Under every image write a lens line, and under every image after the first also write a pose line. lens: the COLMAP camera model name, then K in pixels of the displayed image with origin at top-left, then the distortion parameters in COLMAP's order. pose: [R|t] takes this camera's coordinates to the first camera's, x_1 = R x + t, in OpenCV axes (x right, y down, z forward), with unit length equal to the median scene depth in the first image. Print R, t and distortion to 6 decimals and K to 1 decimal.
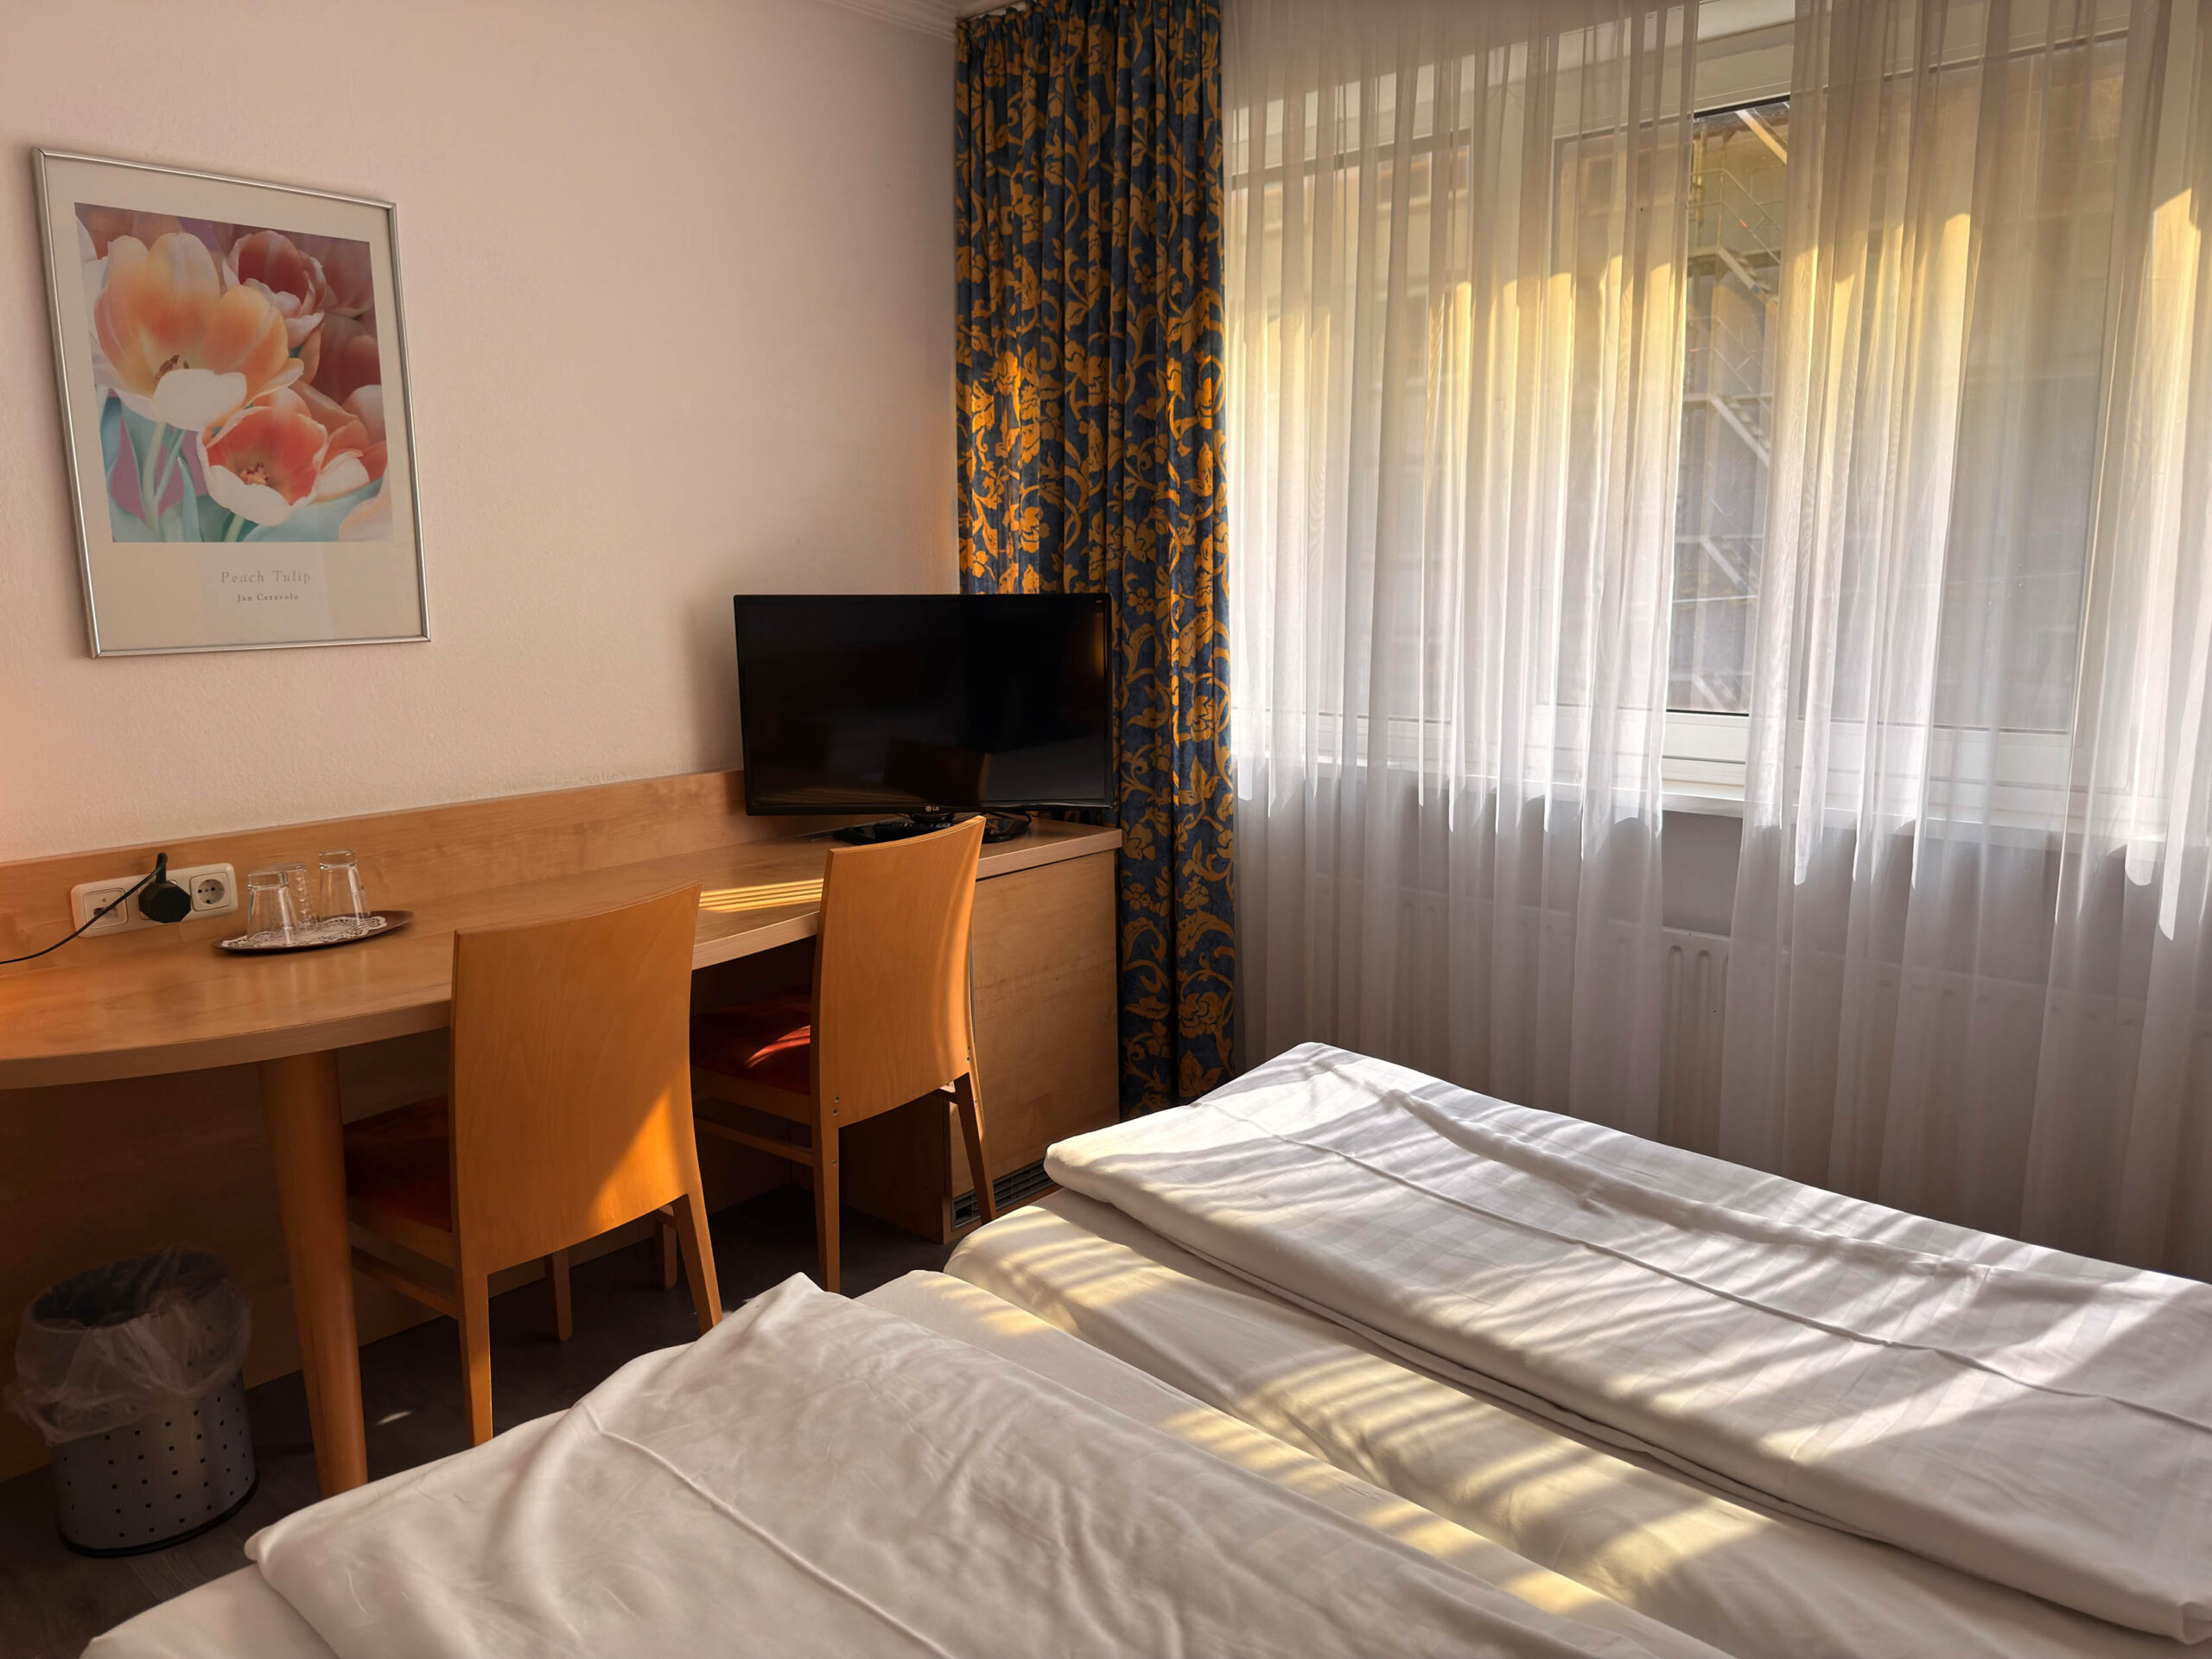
lens RADIAL K [[1547.1, 0, 1142.7], [0, 1547.1, 865.4], [0, 0, 1]] dist [0.021468, -0.035216]
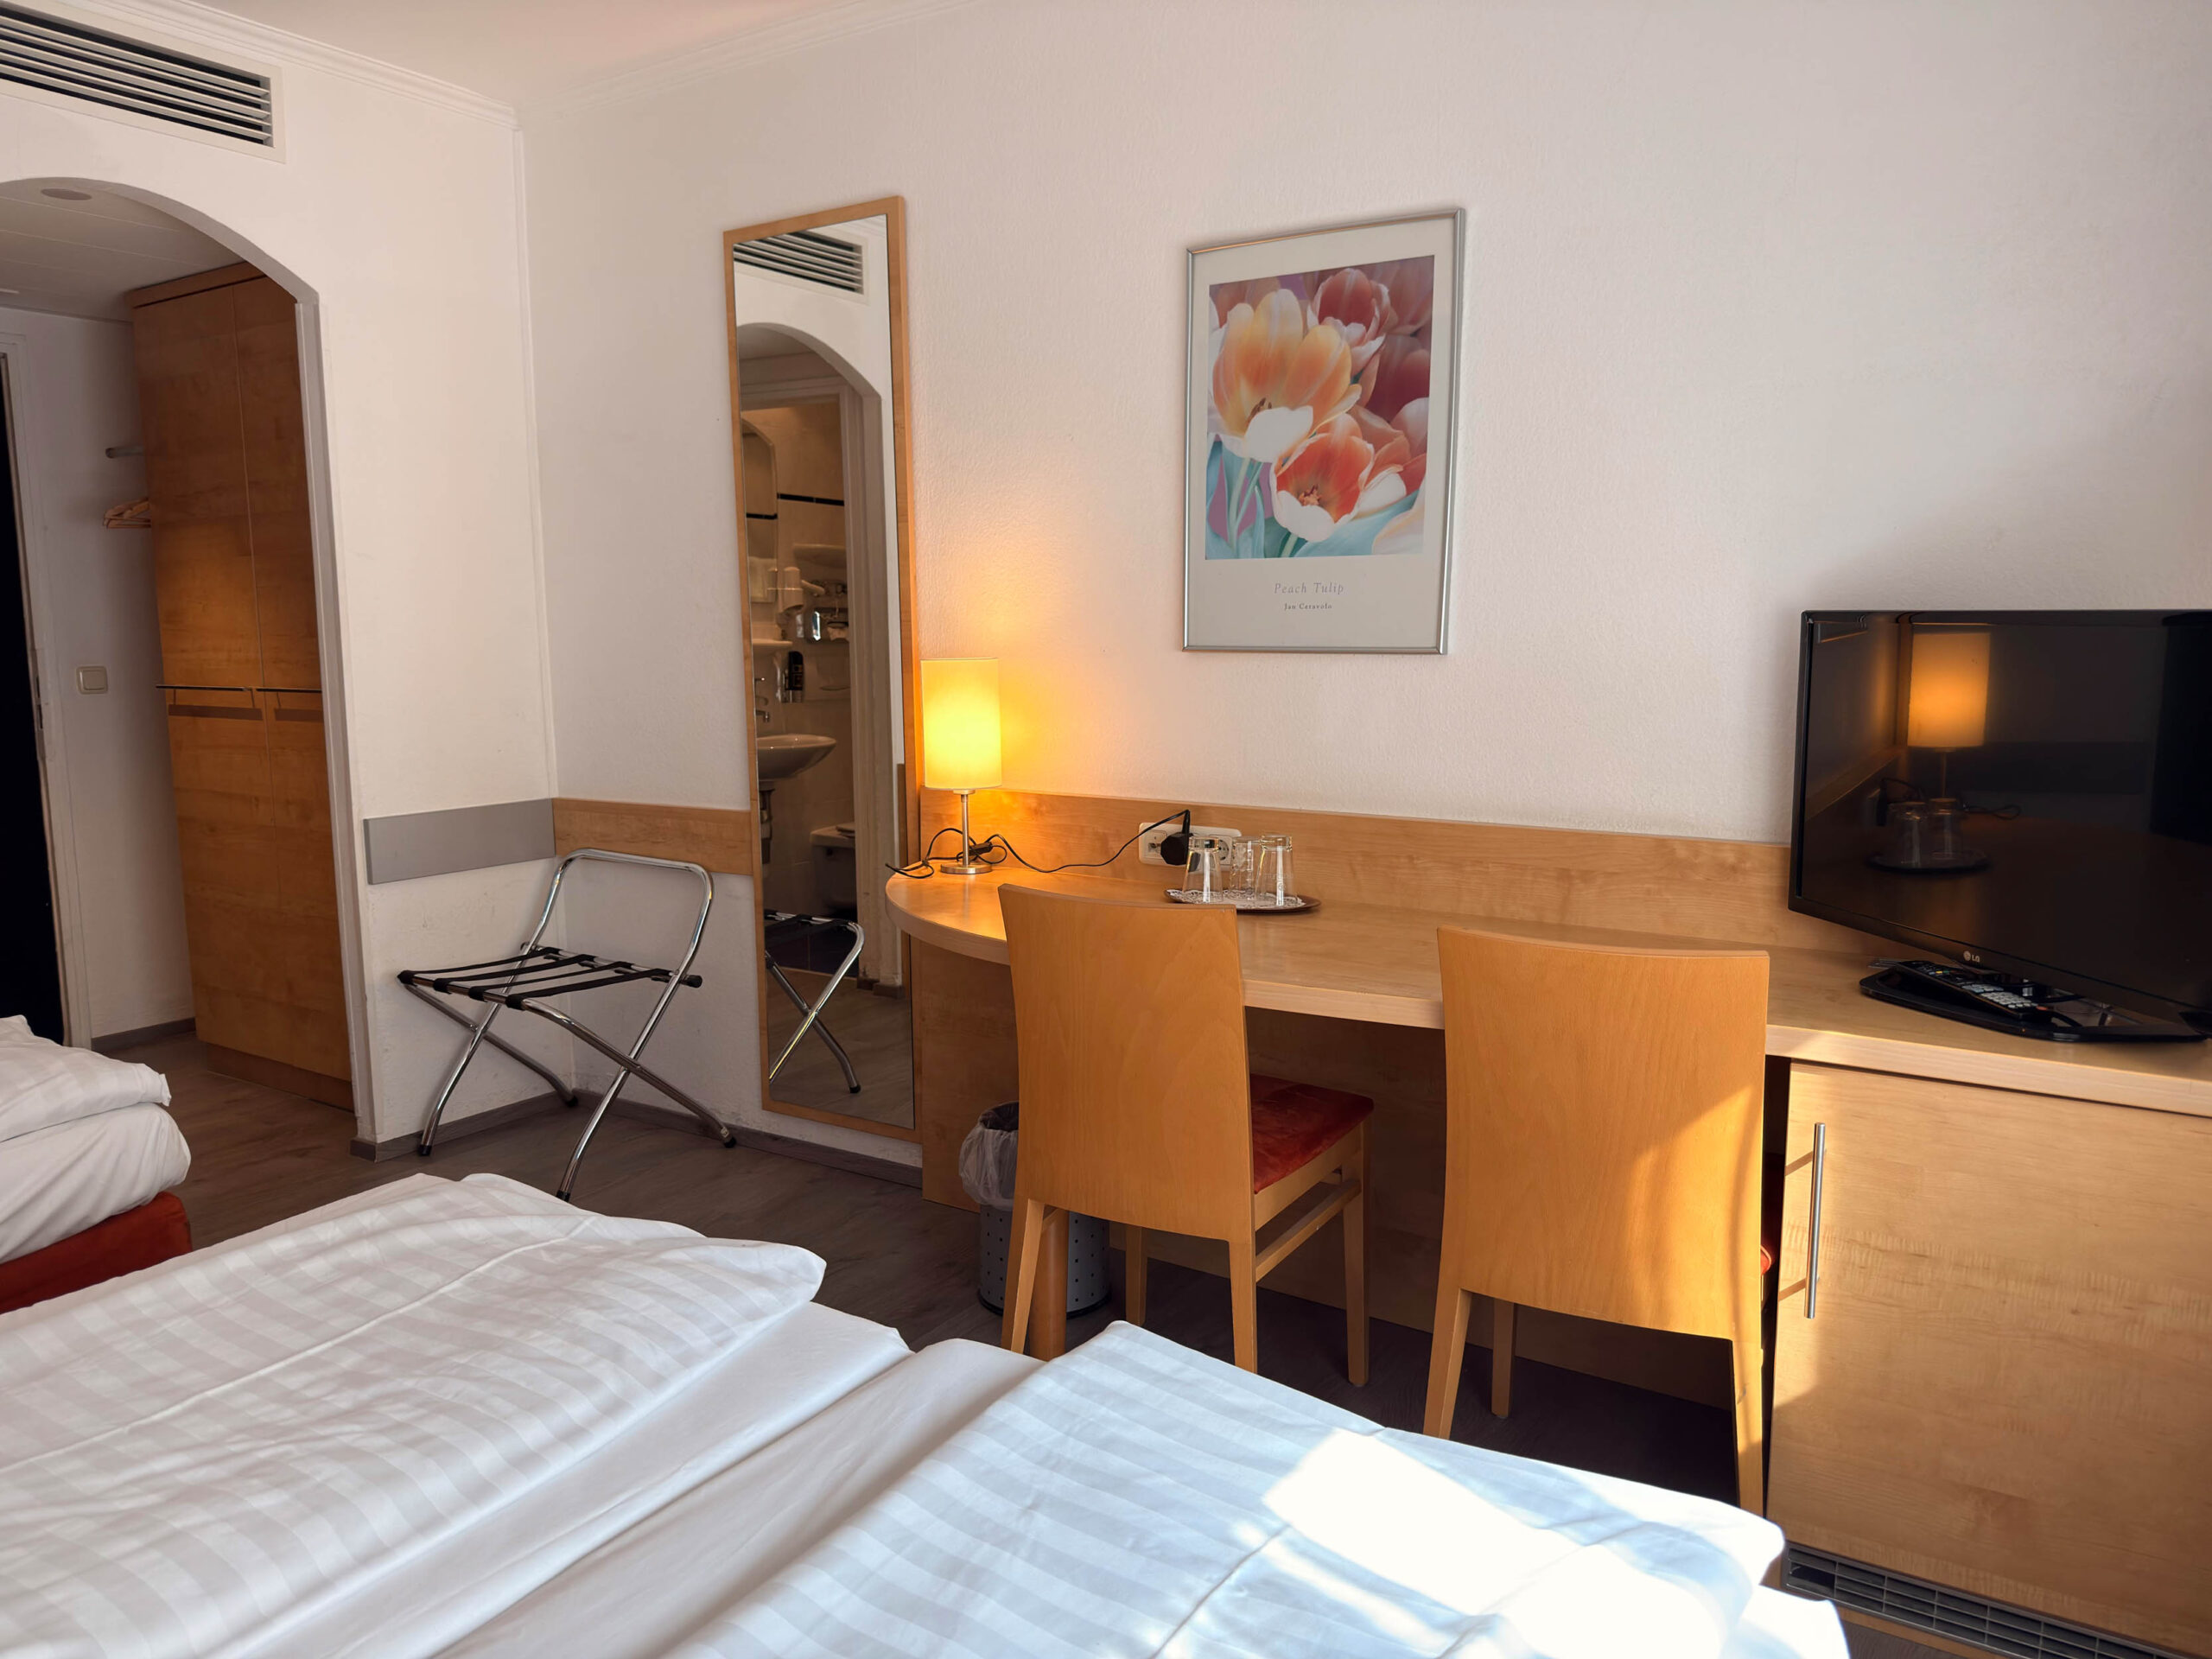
lens RADIAL K [[1547.1, 0, 1177.2], [0, 1547.1, 930.6], [0, 0, 1]] dist [0.021468, -0.035216]
pose [[0.134118, 0.197643, -0.971056, 0.568004], [-0.194481, 0.966102, 0.169774, -0.119752], [0.971694, 0.166082, 0.168010, 0.769942]]
